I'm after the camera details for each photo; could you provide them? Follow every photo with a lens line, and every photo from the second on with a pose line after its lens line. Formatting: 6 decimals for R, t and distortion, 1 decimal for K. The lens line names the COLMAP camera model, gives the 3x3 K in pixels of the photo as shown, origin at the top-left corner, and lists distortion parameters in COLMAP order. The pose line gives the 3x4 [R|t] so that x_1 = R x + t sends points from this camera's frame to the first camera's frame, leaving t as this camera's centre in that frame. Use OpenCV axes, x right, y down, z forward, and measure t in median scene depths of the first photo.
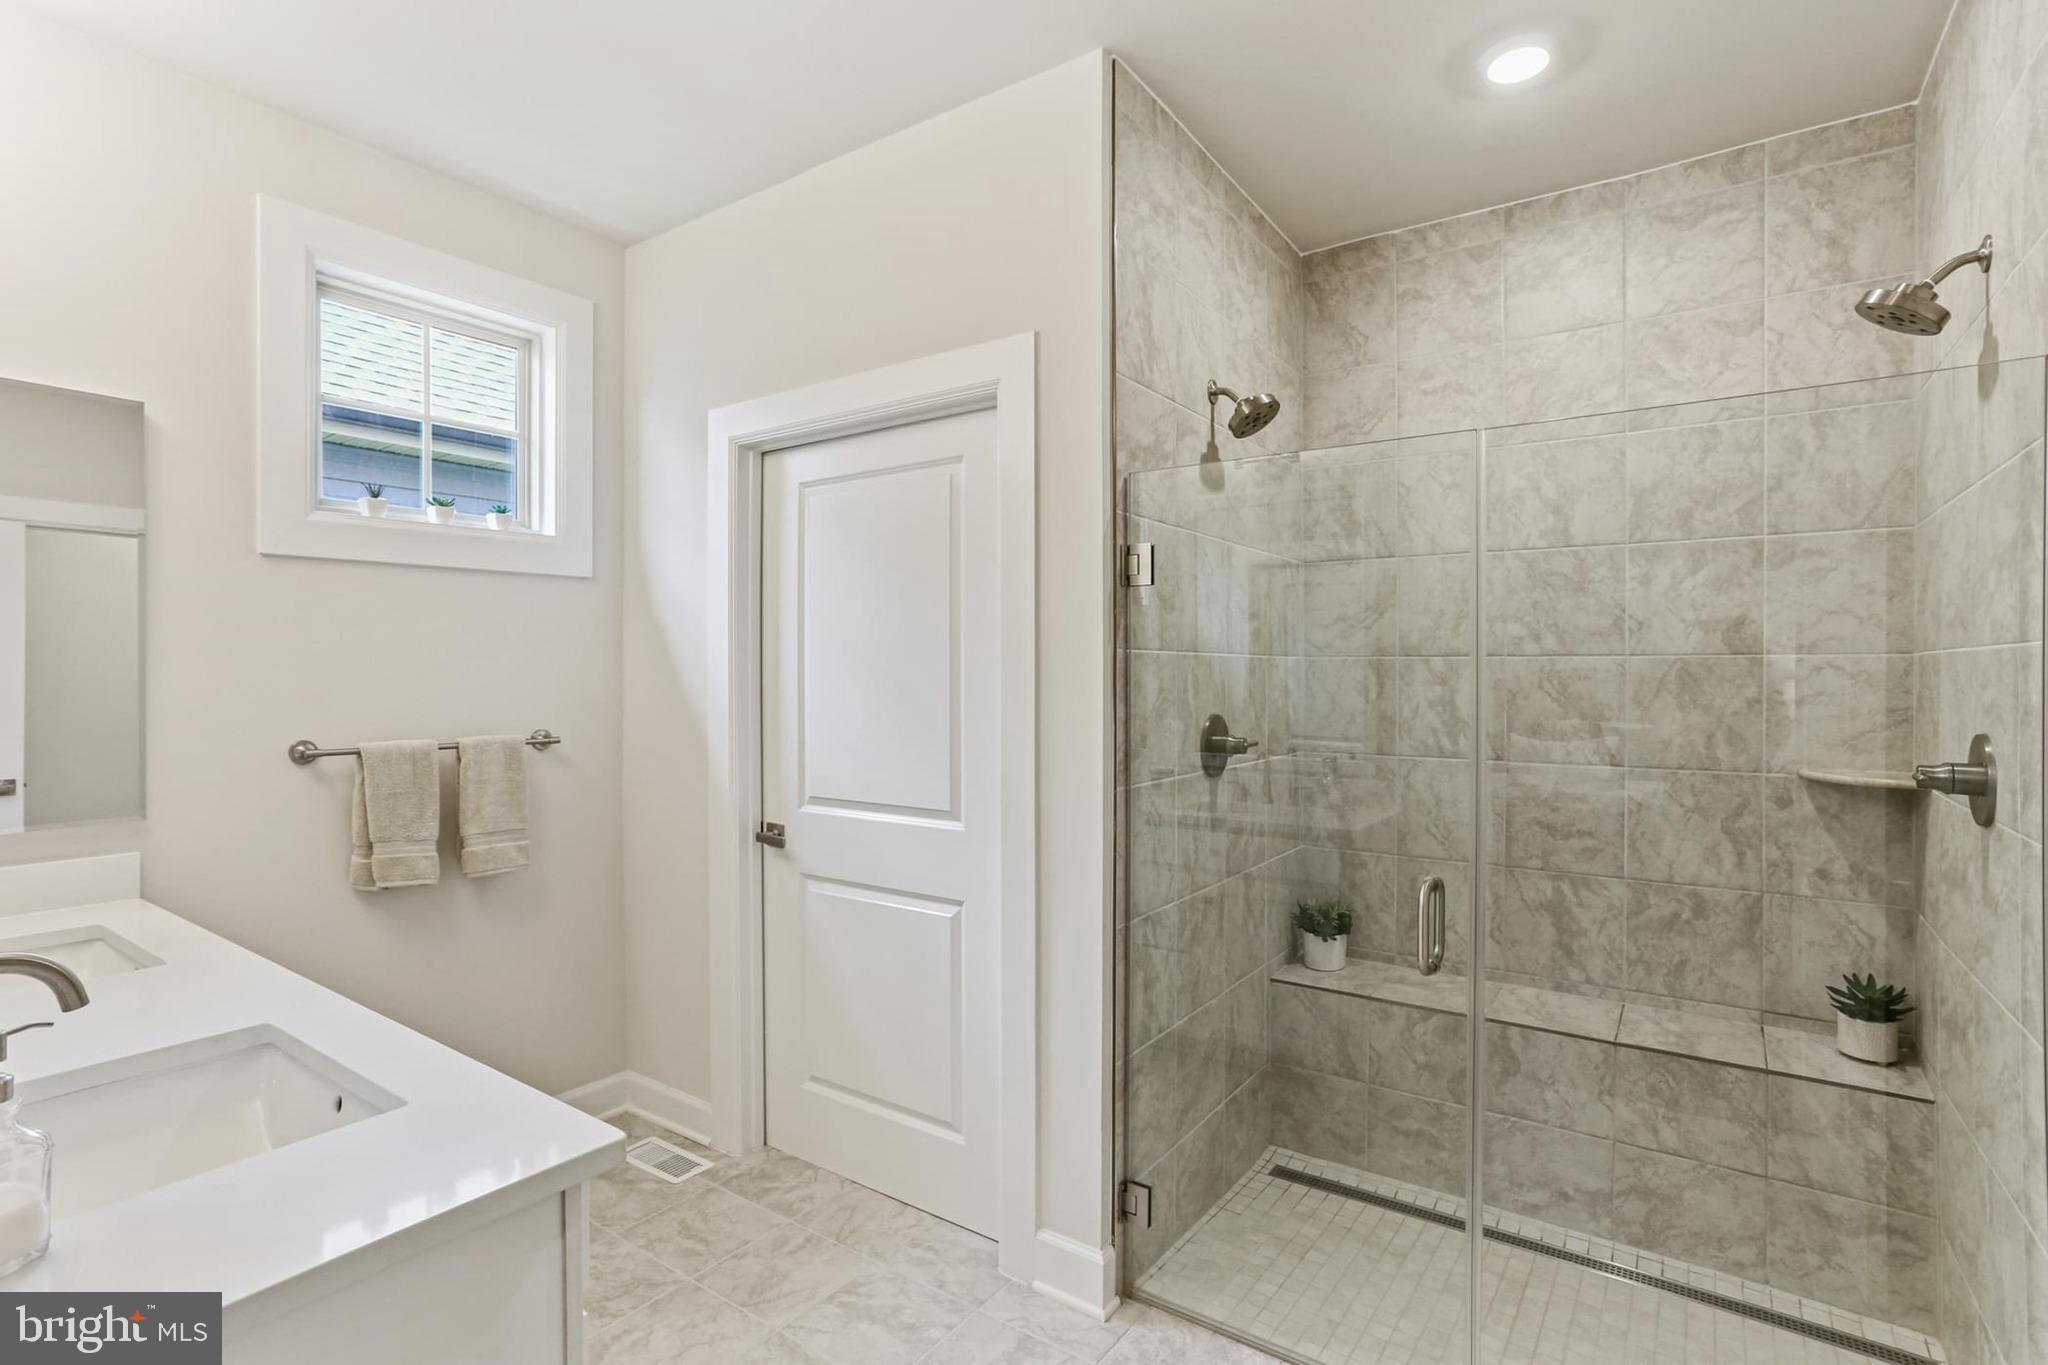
lens RADIAL K [[966.2, 0, 1024.0], [0, 966.2, 682.5], [0, 0, 1]] dist [-0.024177, 0.000111]
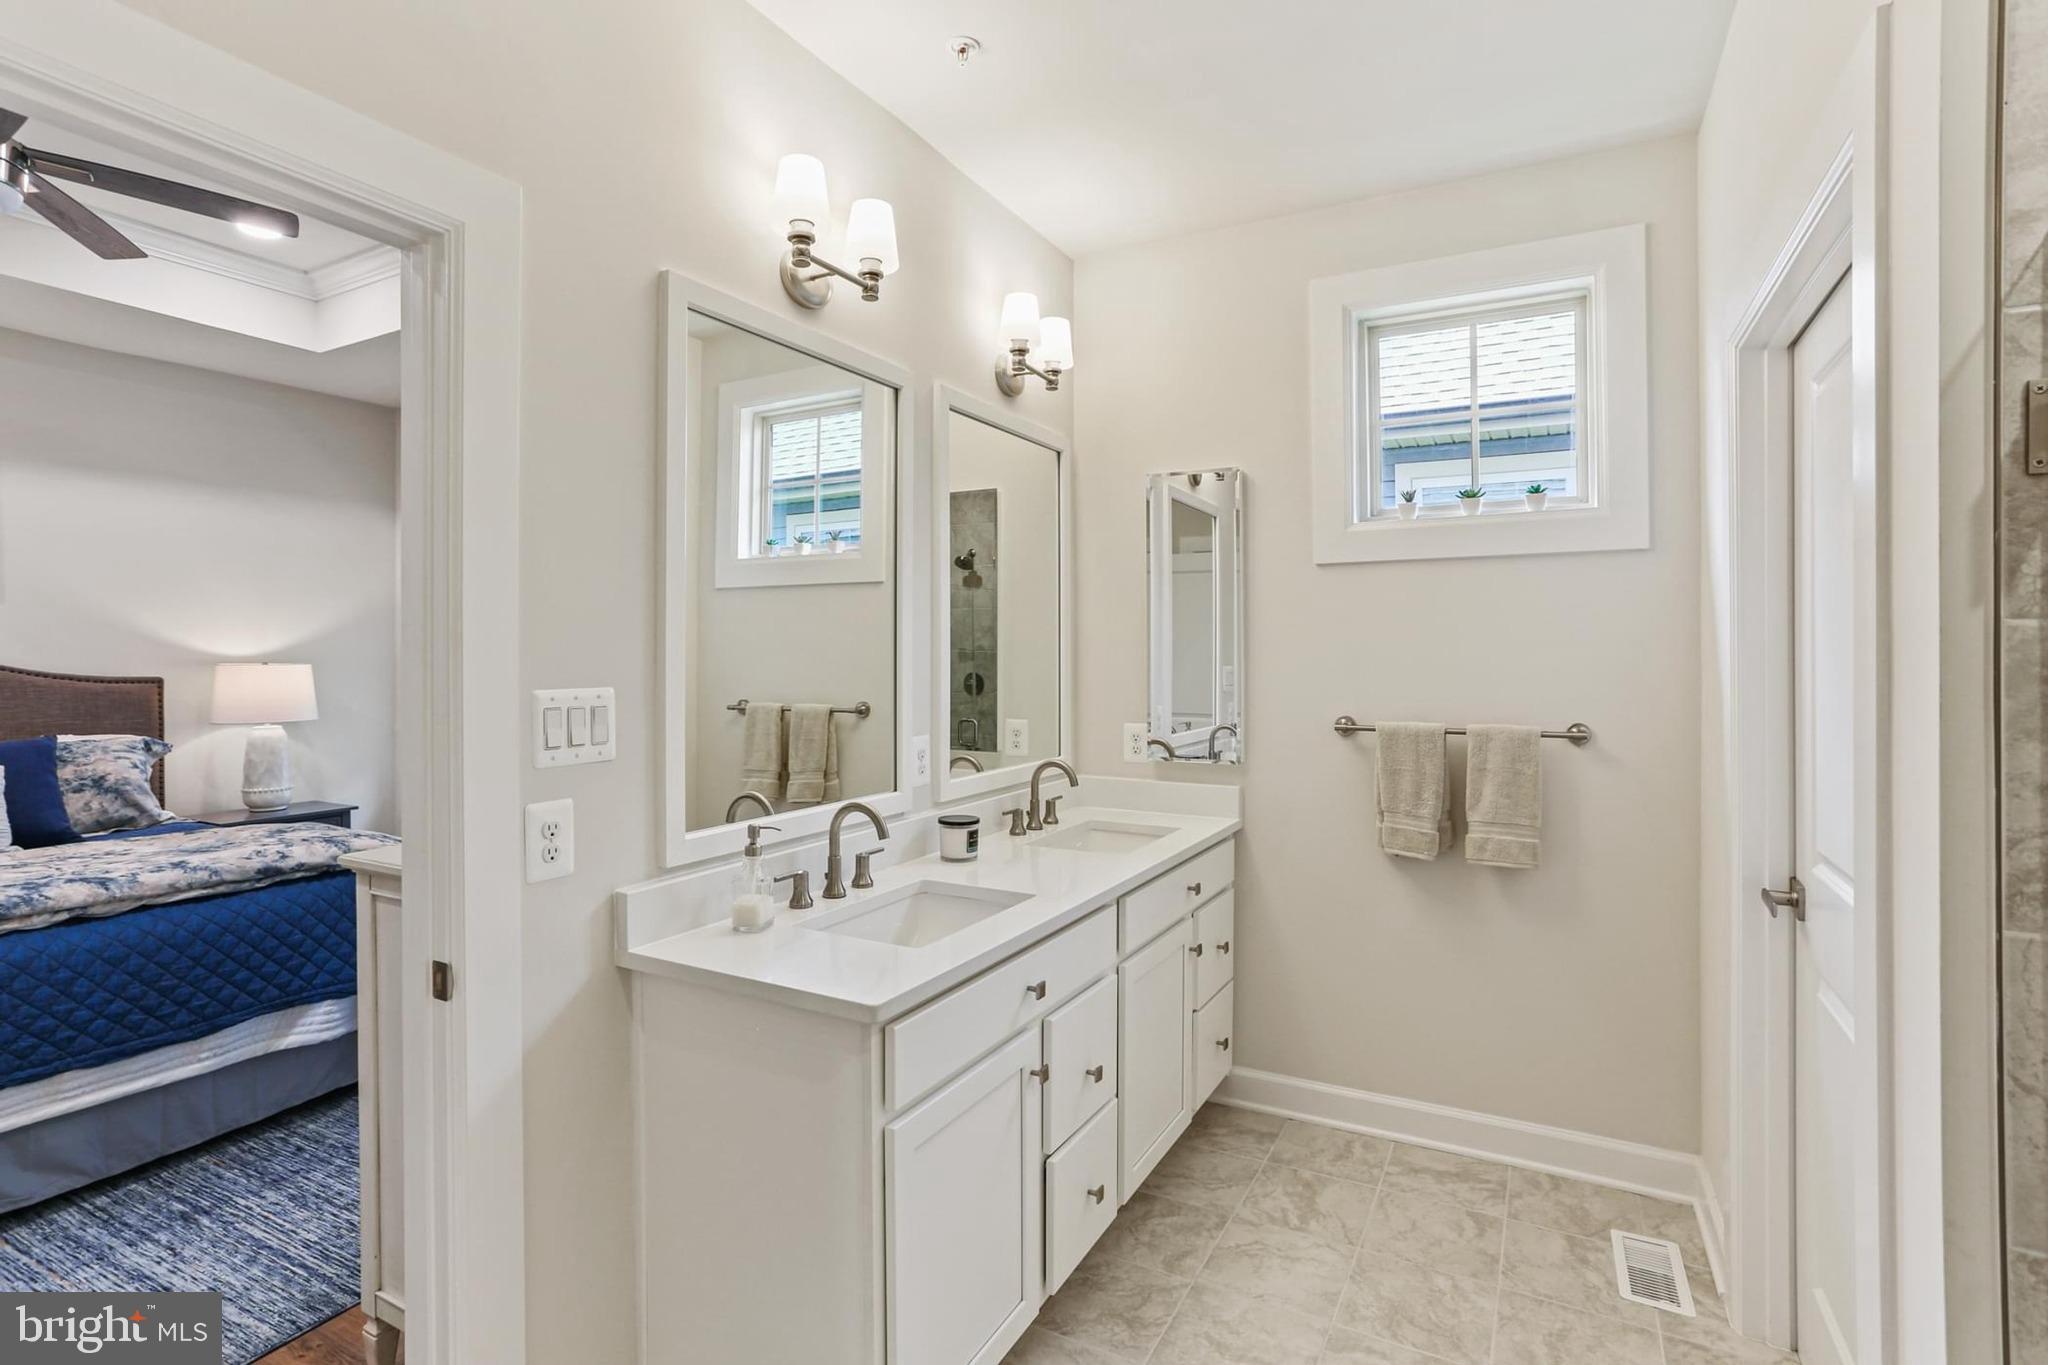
lens RADIAL K [[991.4, 0, 1028.9], [0, 991.4, 666.3], [0, 0, 1]] dist [-0.003100, 0.000723]
pose [[0.119112, 0.012756, -0.992799, 0.397901], [-0.009069, 0.999890, 0.011759, -0.012392], [0.992839, 0.007604, 0.119215, 0.403783]]
